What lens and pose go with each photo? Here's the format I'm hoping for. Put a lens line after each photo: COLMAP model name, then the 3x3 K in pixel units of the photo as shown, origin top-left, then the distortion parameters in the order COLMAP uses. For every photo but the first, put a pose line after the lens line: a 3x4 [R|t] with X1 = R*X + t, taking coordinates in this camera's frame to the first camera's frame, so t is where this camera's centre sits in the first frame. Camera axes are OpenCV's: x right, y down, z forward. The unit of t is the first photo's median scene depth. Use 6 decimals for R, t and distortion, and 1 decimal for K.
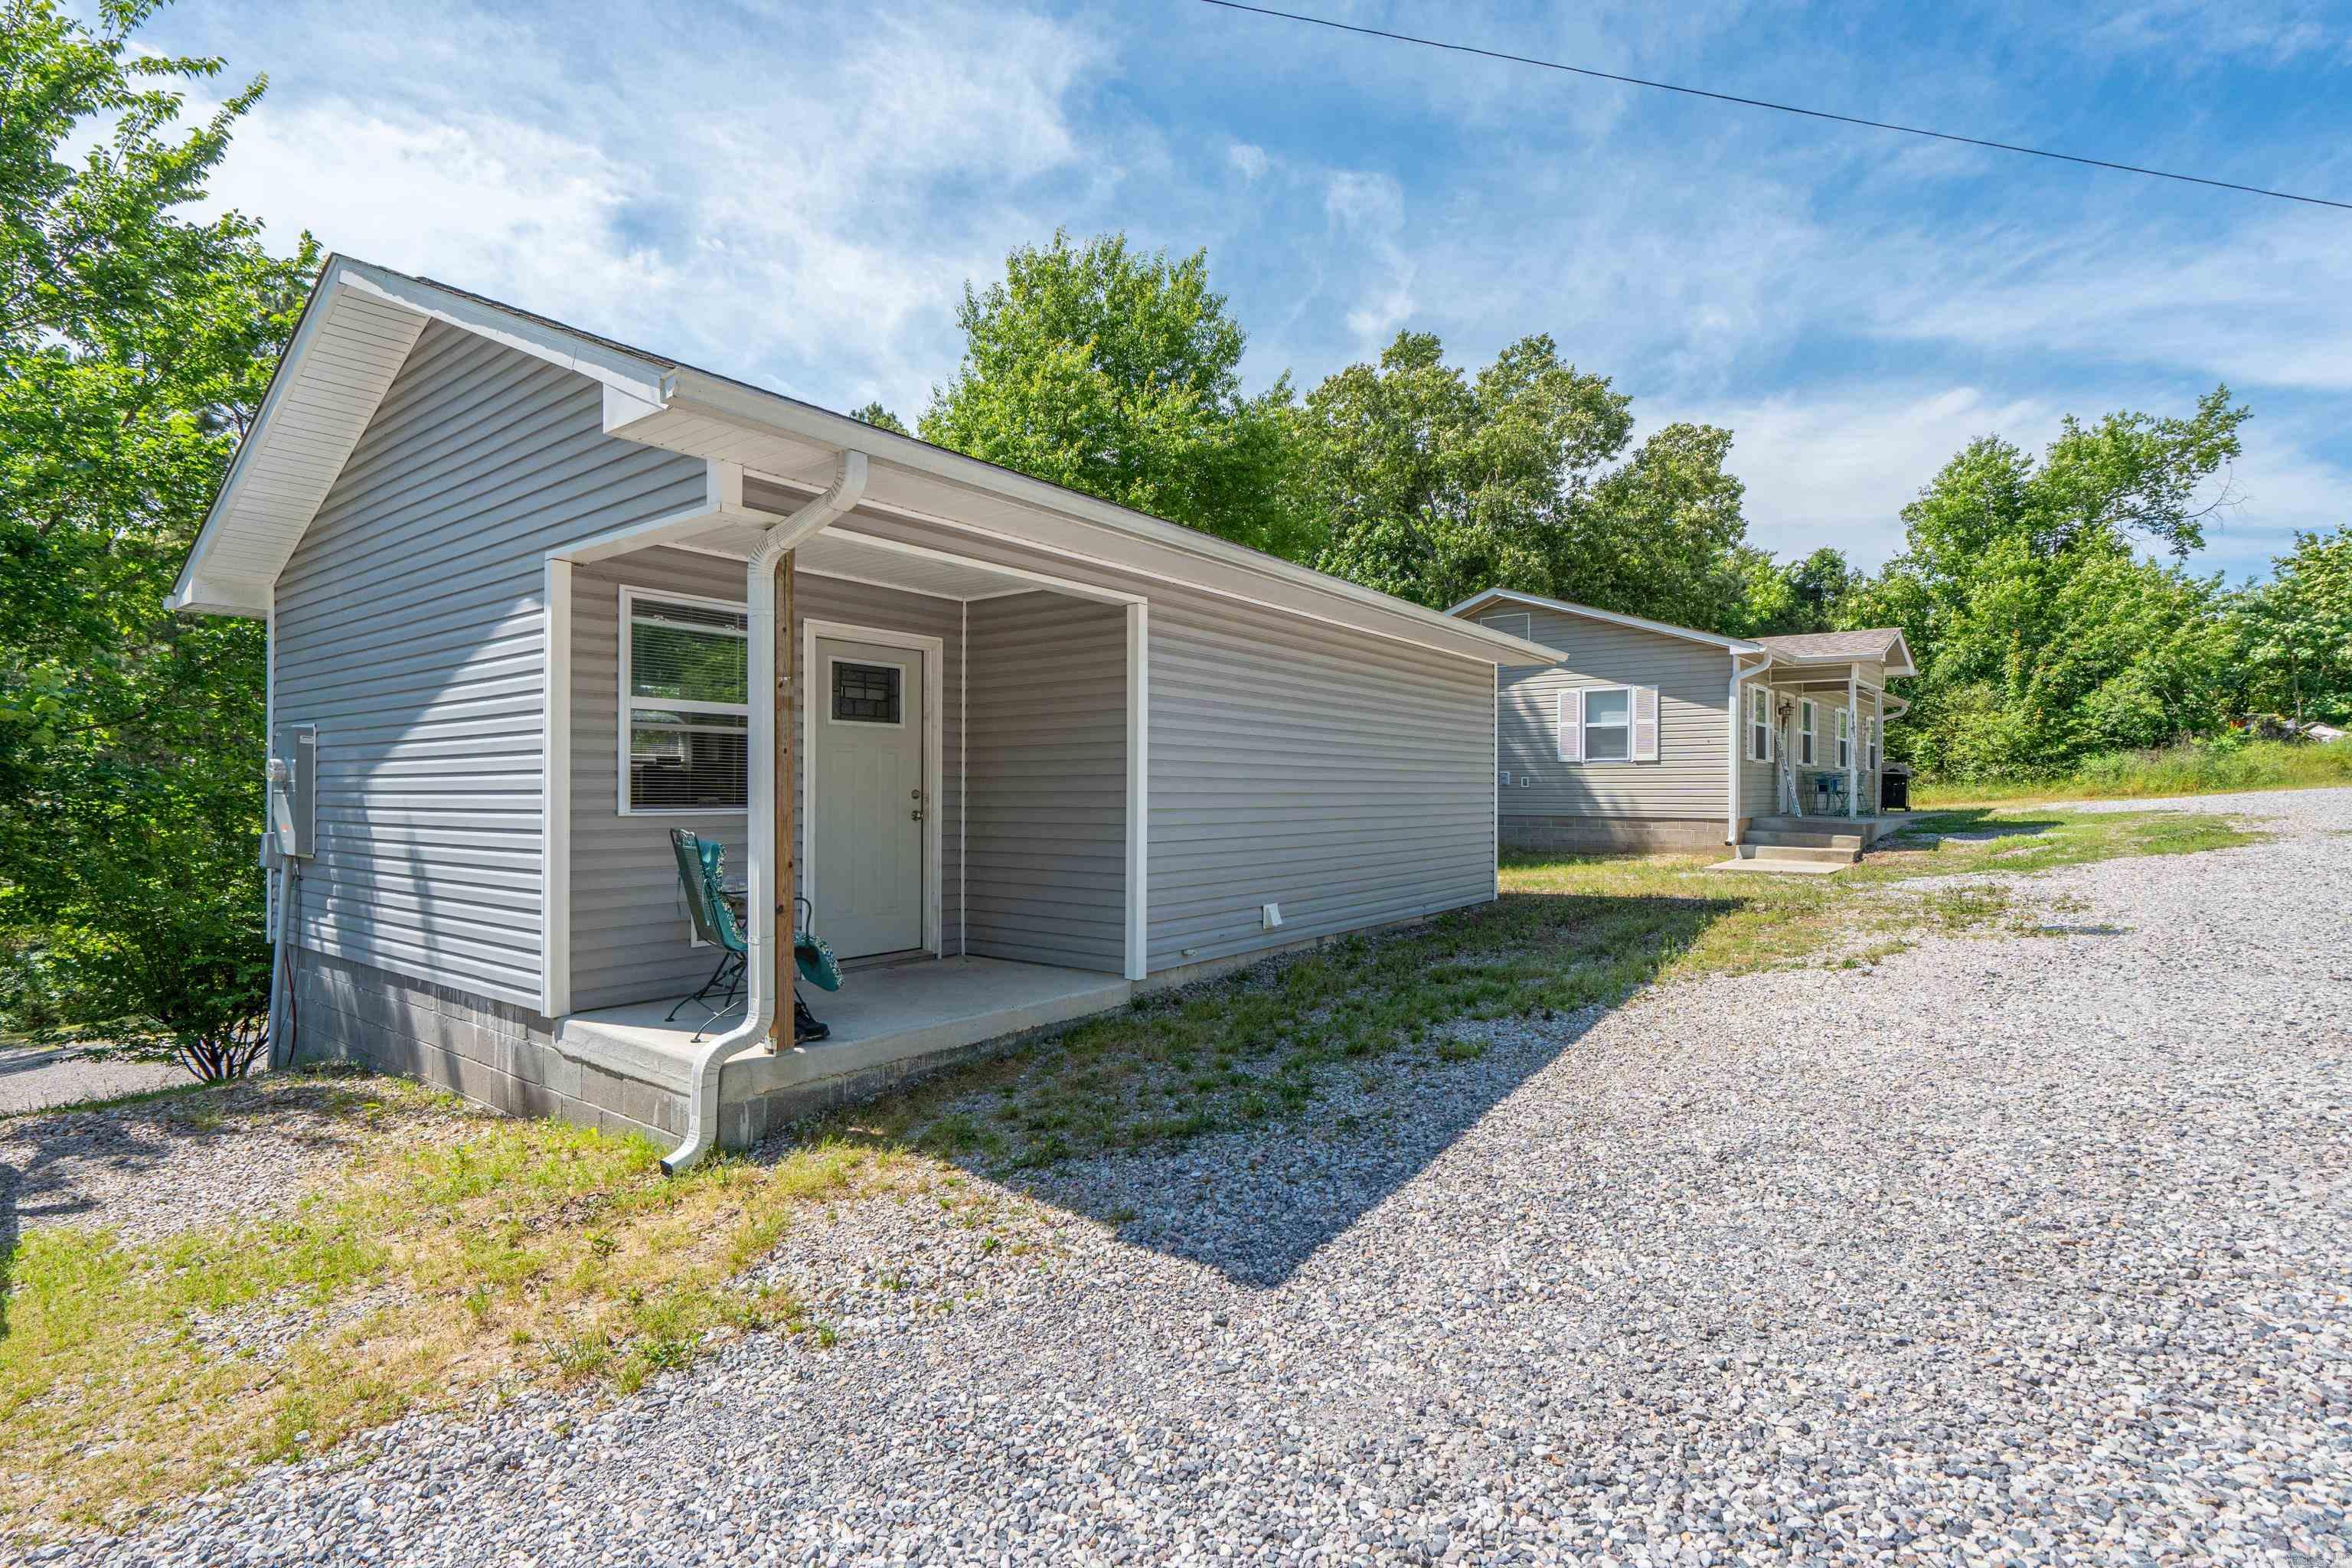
lens RADIAL K [[1126.0, 0, 1176.0], [0, 1126.0, 784.0], [0, 0, 1]] dist [-0.014988, -0.000021]
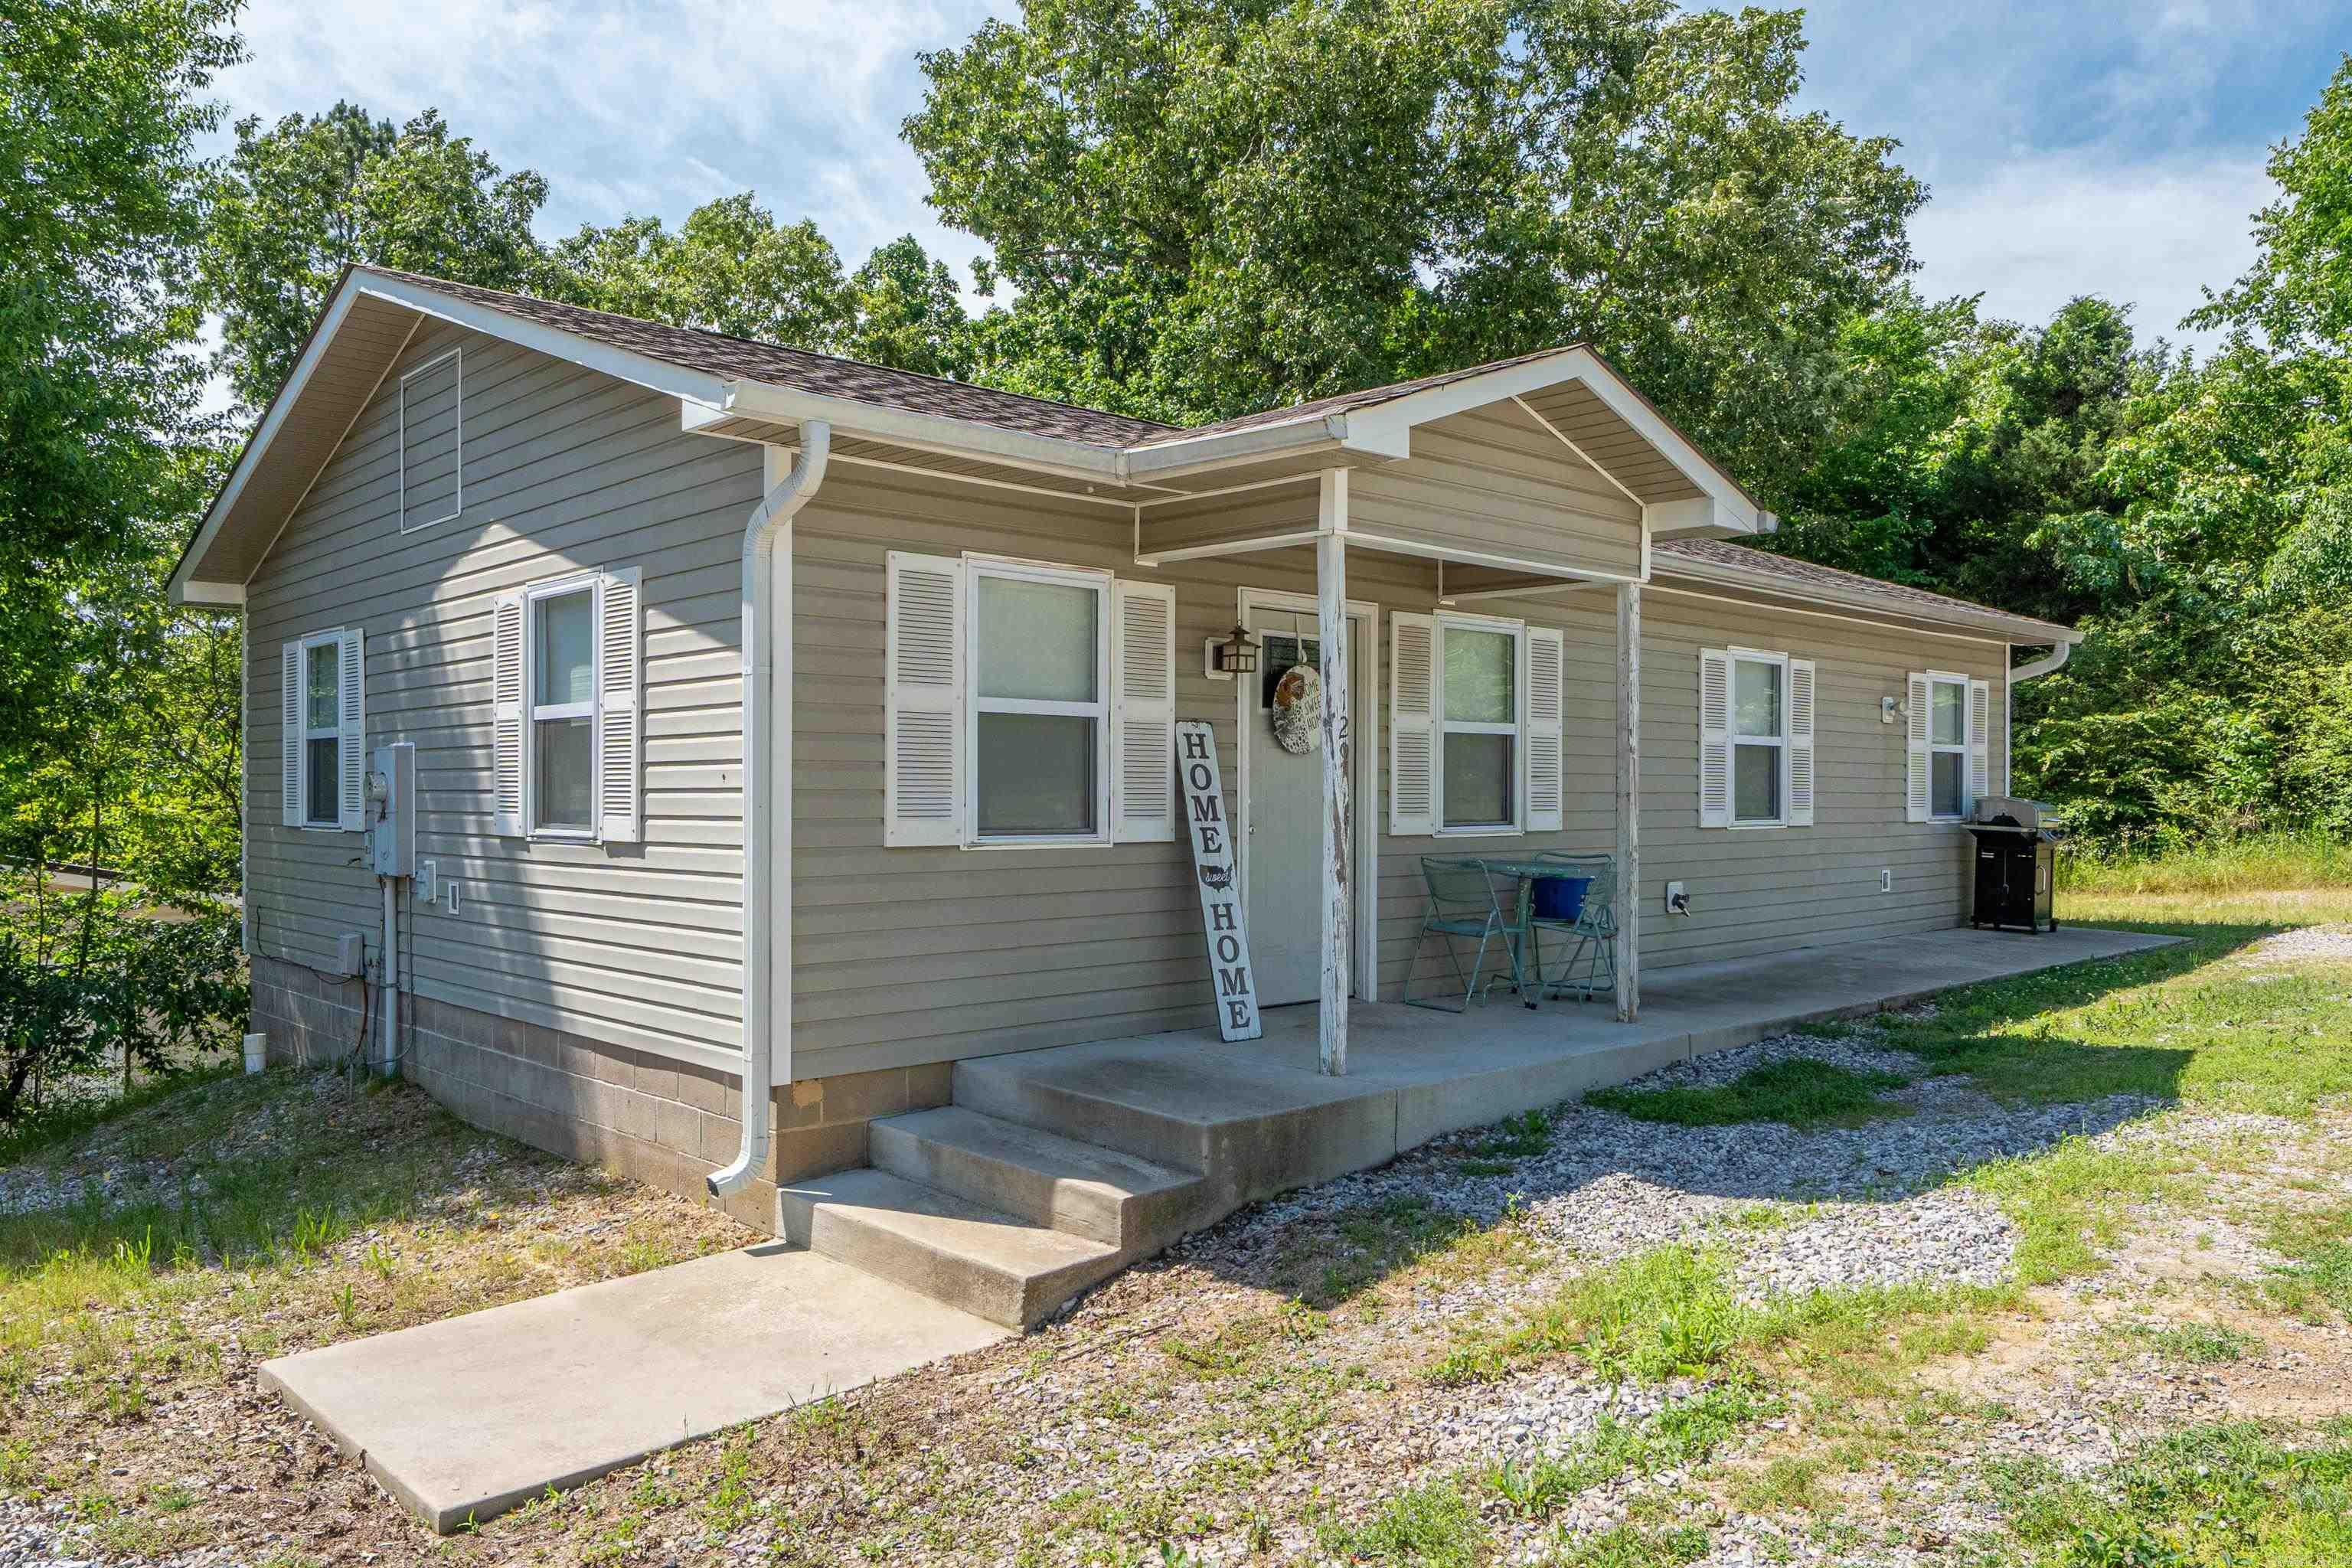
lens RADIAL K [[1778.7, 0, 1178.1], [0, 1778.7, 813.2], [0, 0, 1]] dist [-0.048787, 0.002653]
pose [[0.996253, -0.006103, -0.086272, 0.328718], [0.007081, 0.999914, 0.011042, -0.017650], [0.086197, -0.011611, 0.996210, 0.321703]]
